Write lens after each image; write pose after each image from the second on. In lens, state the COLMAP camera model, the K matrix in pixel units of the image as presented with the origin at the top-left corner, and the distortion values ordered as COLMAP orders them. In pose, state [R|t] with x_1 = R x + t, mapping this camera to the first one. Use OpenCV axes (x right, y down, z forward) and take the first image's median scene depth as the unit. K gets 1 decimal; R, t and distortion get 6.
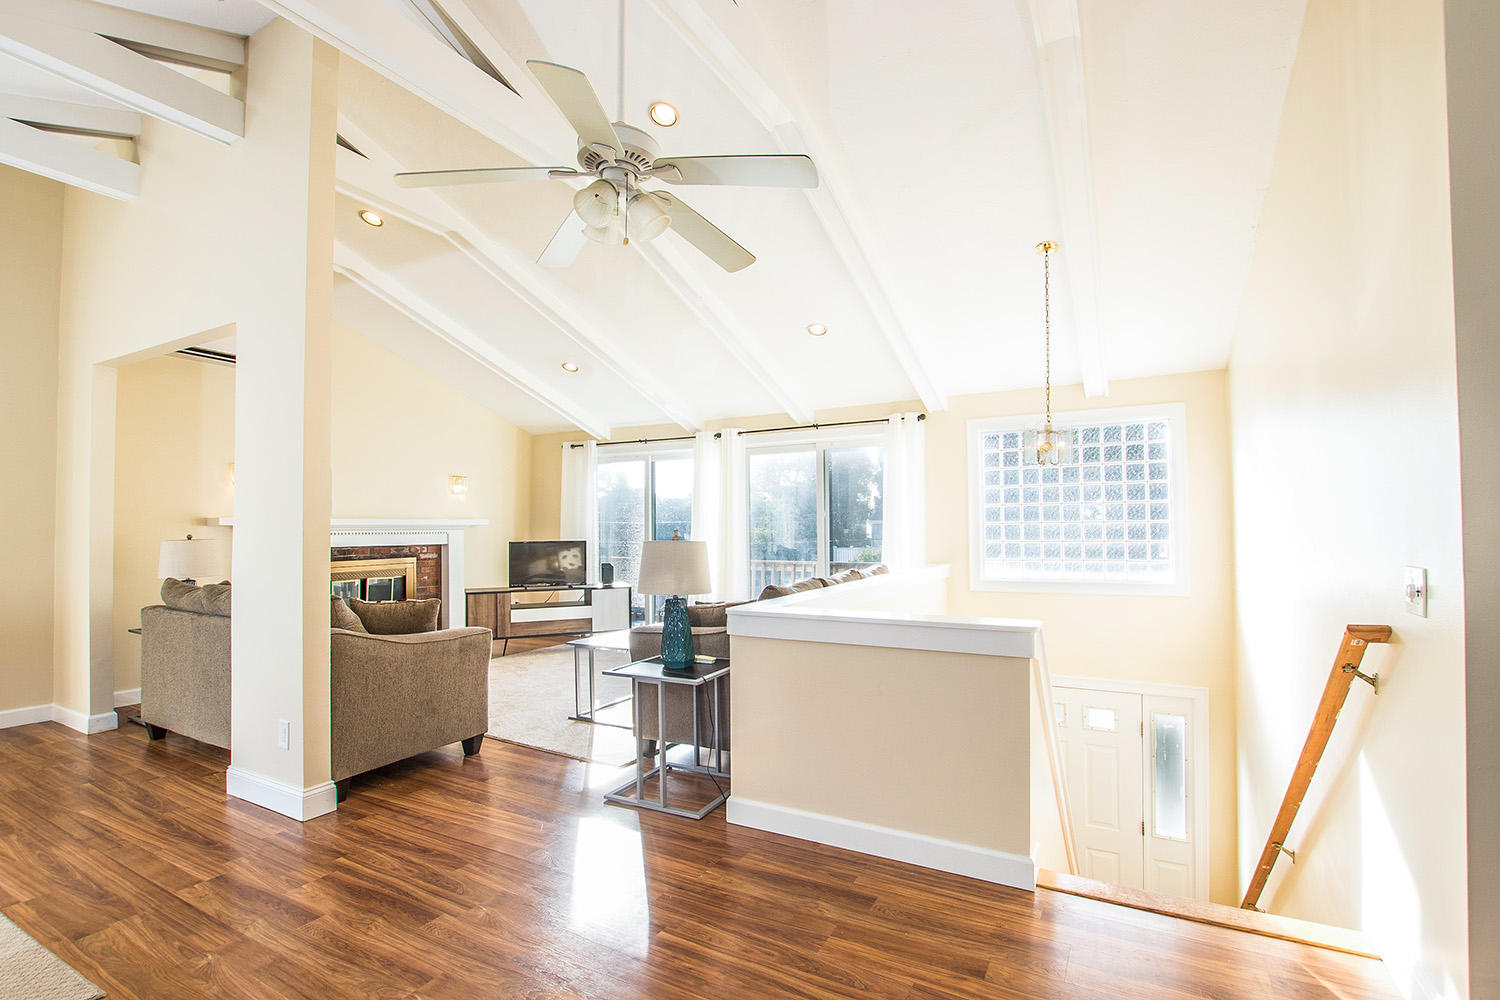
lens RADIAL K [[698.0, 0, 757.9], [0, 698.0, 511.3], [0, 0, 1]] dist [-0.028893, 0.003944]
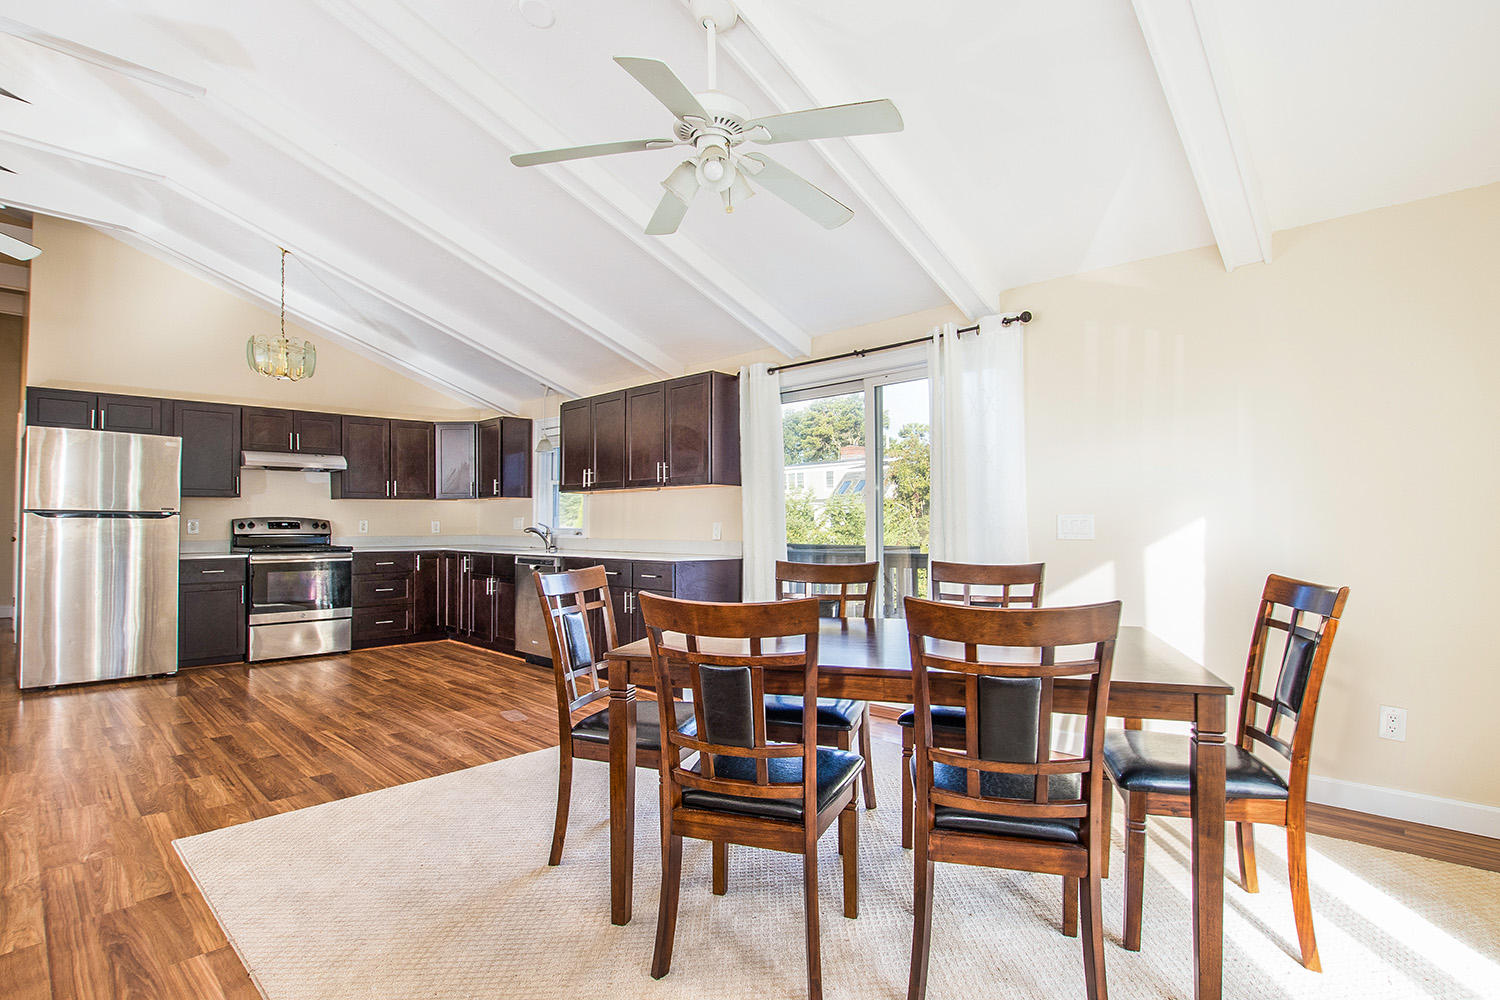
lens RADIAL K [[698.0, 0, 735.6], [0, 698.0, 509.0], [0, 0, 1]] dist [-0.028893, 0.003944]
pose [[-0.969164, 0.008526, 0.246268, -1.295354], [-0.003248, 0.998872, -0.047366, 0.075240], [-0.246394, -0.046705, -0.968044, 1.122423]]
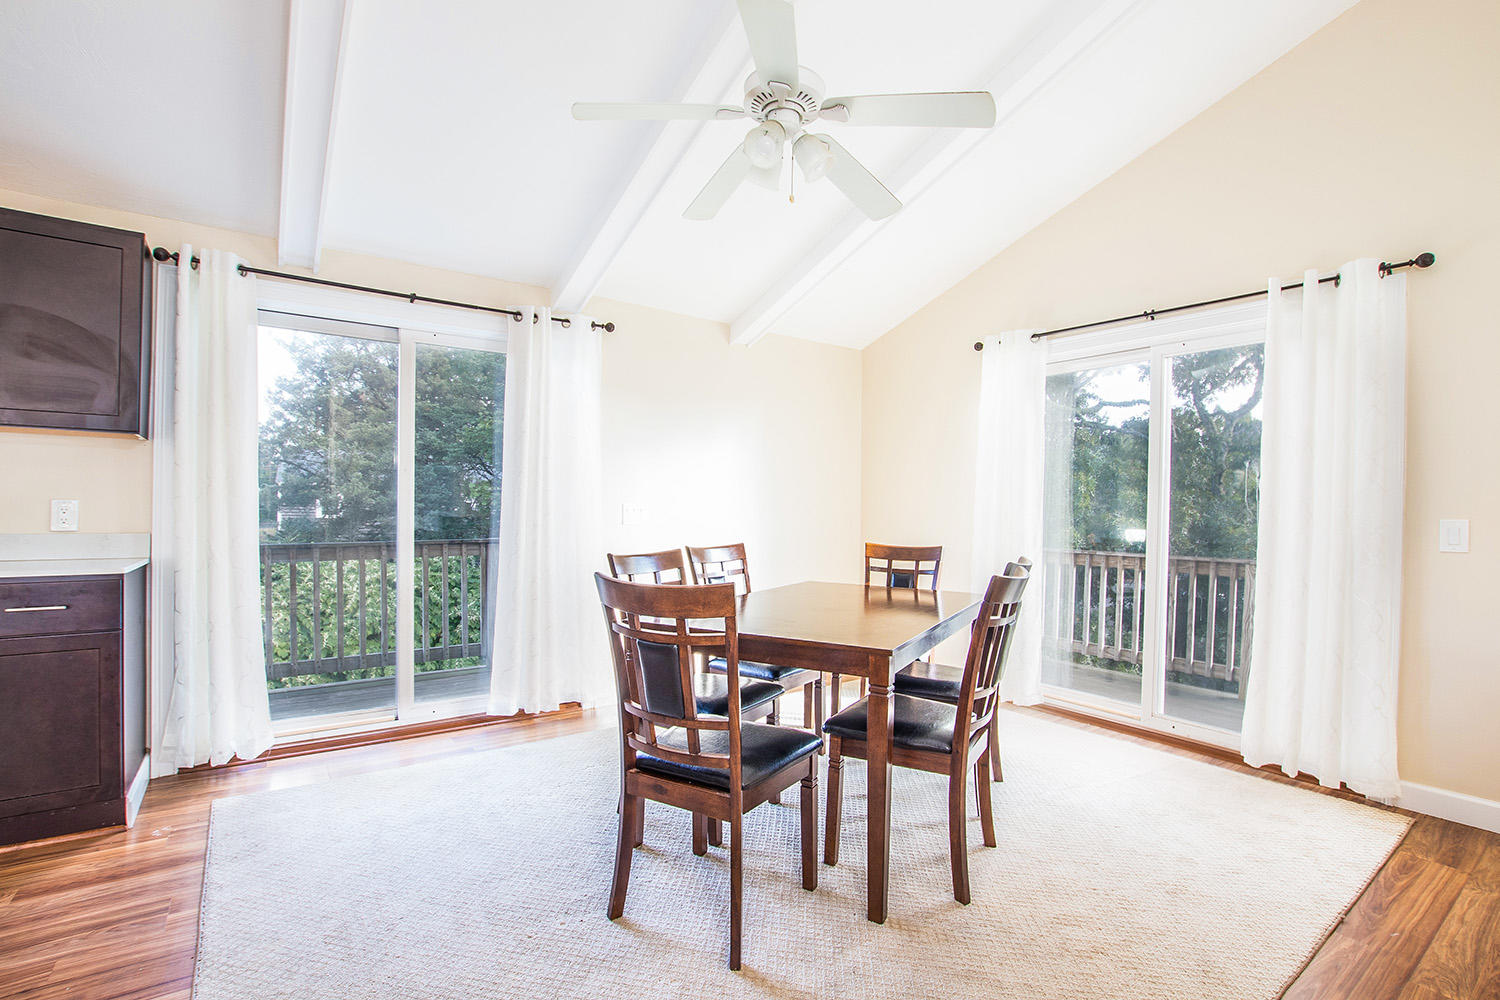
lens RADIAL K [[698.0, 0, 747.5], [0, 698.0, 510.6], [0, 0, 1]] dist [-0.028893, 0.003944]
pose [[-0.425021, -0.009151, -0.905137, -0.547246], [0.002016, 0.999937, -0.011056, 0.067427], [0.905181, -0.006524, -0.424976, 0.765263]]
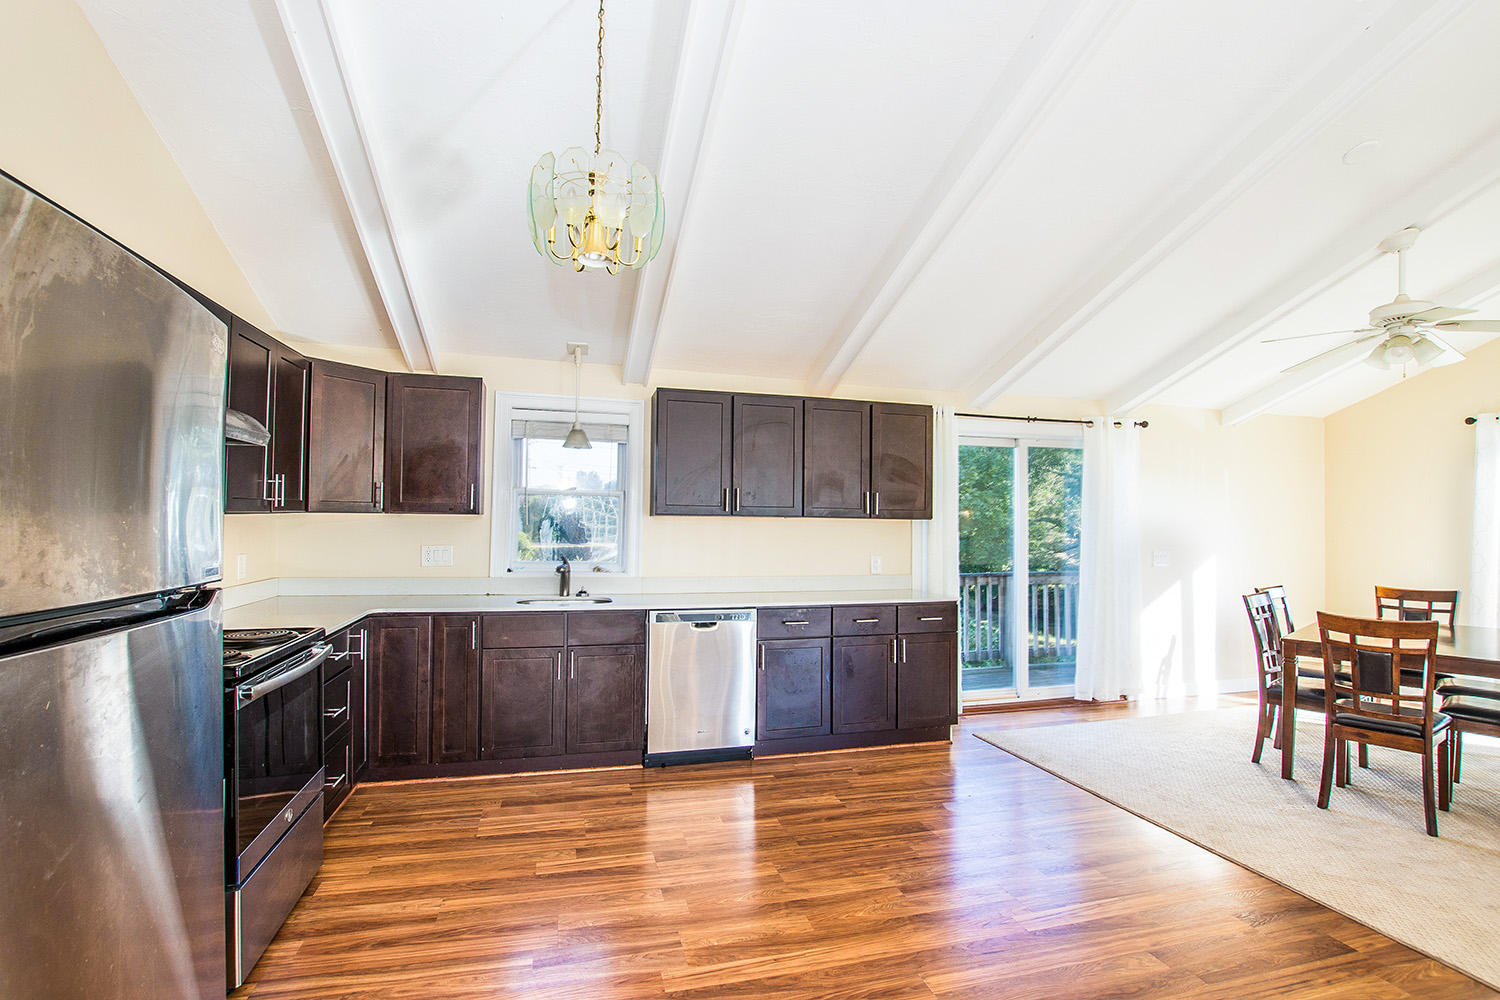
lens RADIAL K [[698.0, 0, 753.8], [0, 698.0, 511.1], [0, 0, 1]] dist [-0.028893, 0.003944]
pose [[-0.708615, -0.024175, -0.705182, 0.356280], [-0.001222, 0.999453, -0.033036, -0.006776], [0.705595, -0.022549, -0.708257, 0.527188]]
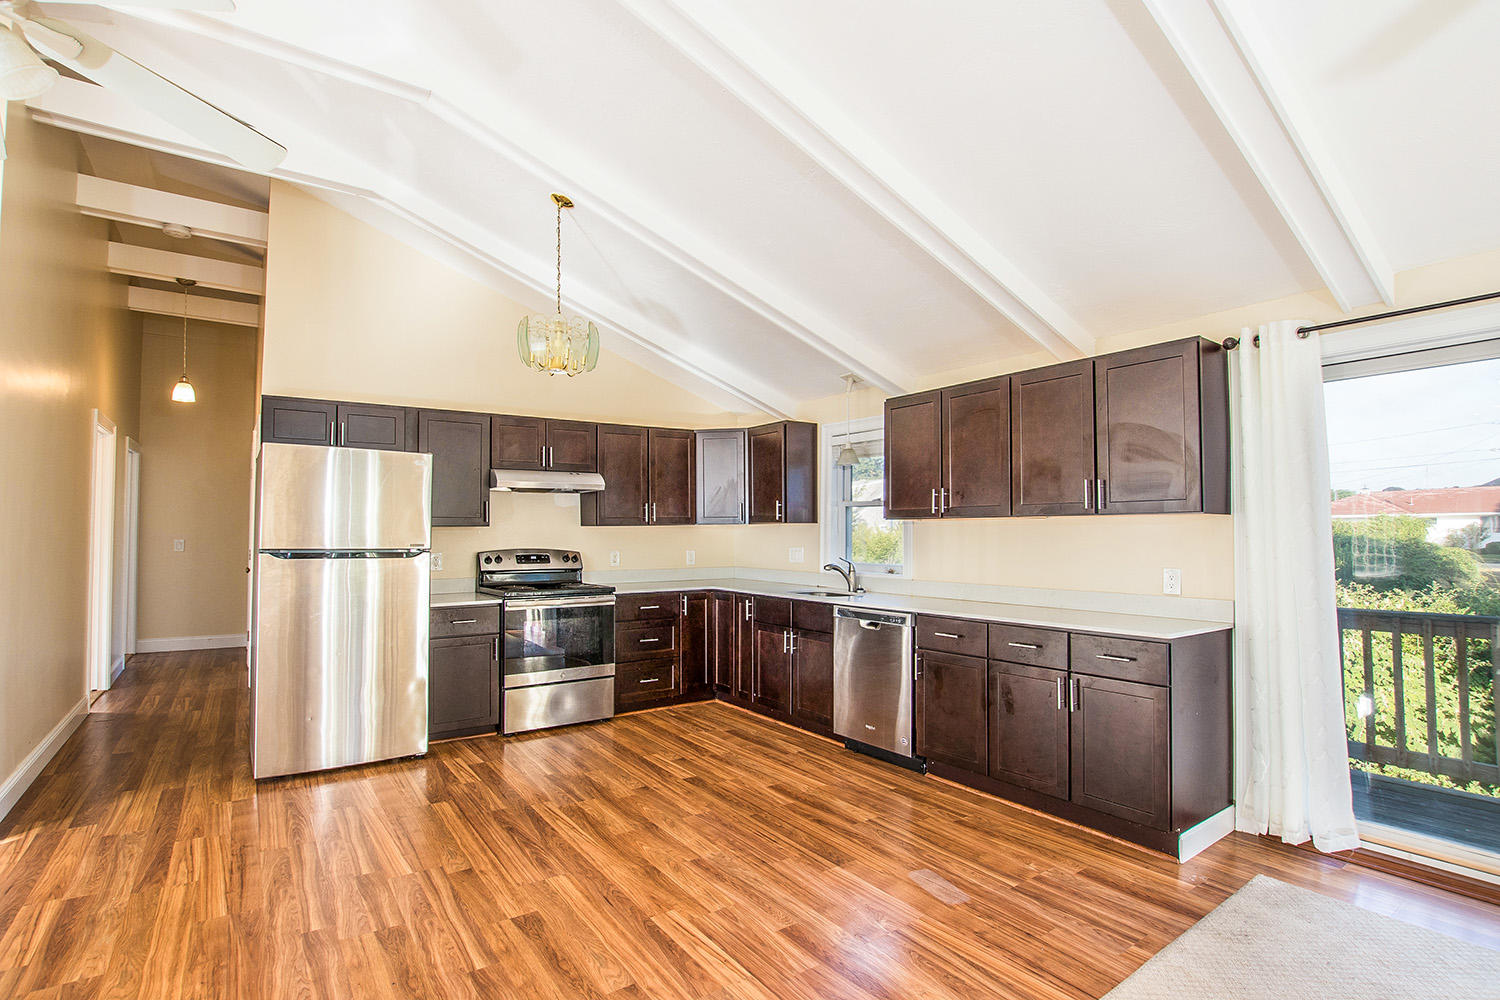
lens RADIAL K [[698.0, 0, 750.4], [0, 698.0, 511.3], [0, 0, 1]] dist [-0.028893, 0.003944]
pose [[-0.906358, 0.014146, 0.422273, -0.824786], [-0.010650, 0.998357, -0.056303, 0.020800], [-0.422376, -0.055528, -0.904718, 0.861080]]
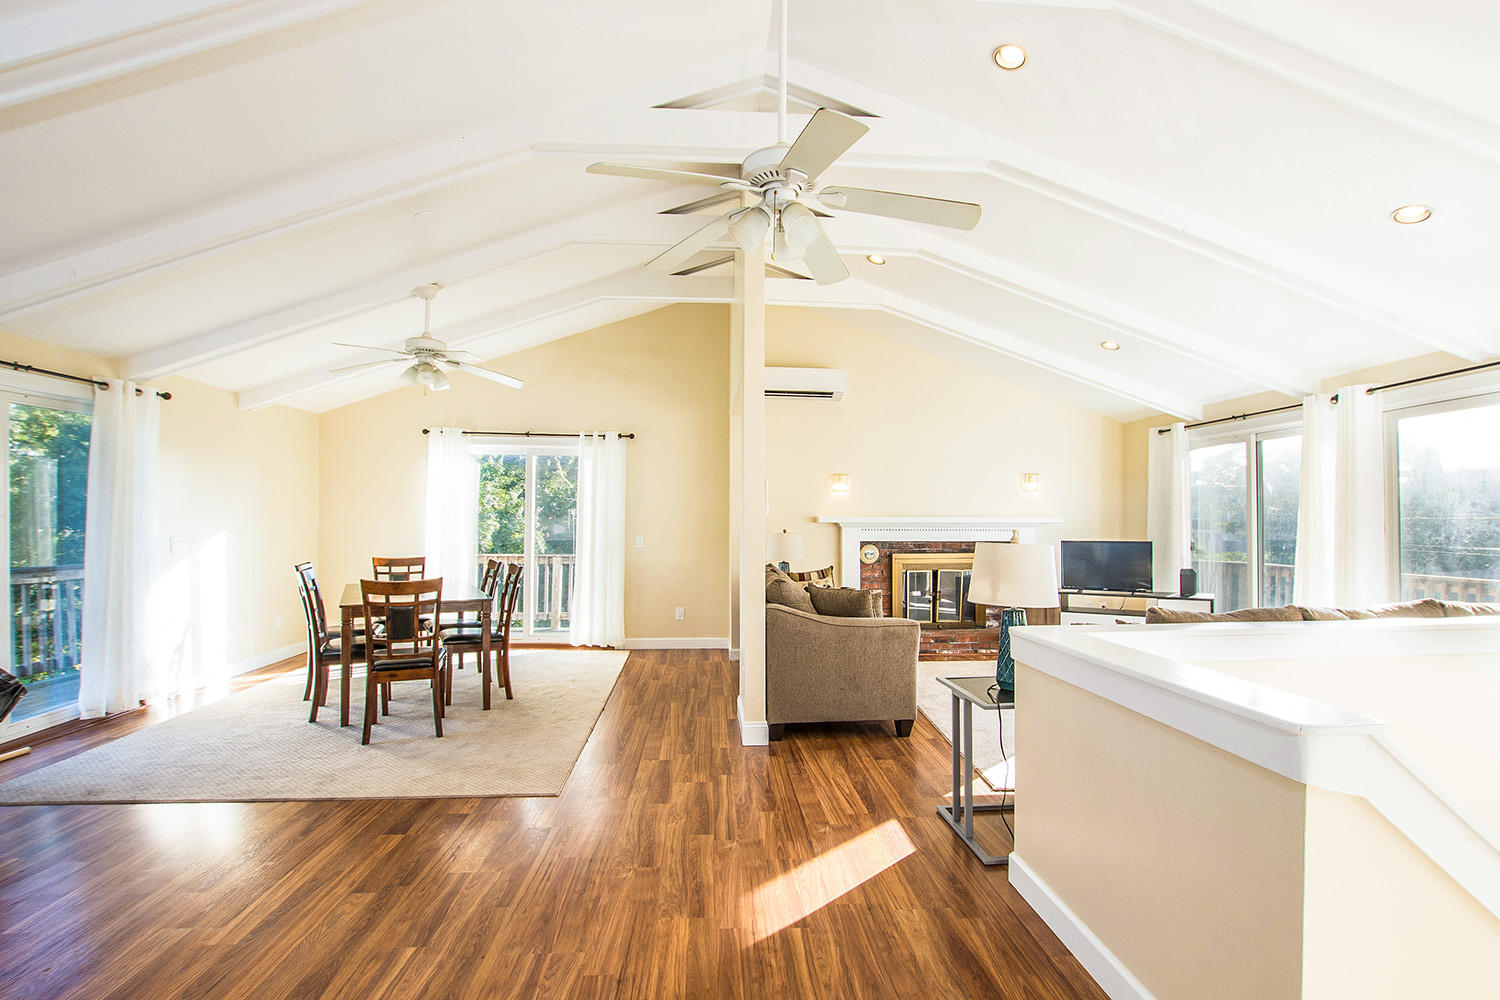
lens RADIAL K [[698.0, 0, 746.2], [0, 698.0, 514.4], [0, 0, 1]] dist [-0.028893, 0.003944]
pose [[0.531137, -0.004649, -0.847273, 0.459933], [0.013363, 0.999907, 0.002891, -0.001619], [0.847180, -0.012858, 0.531150, 0.272509]]
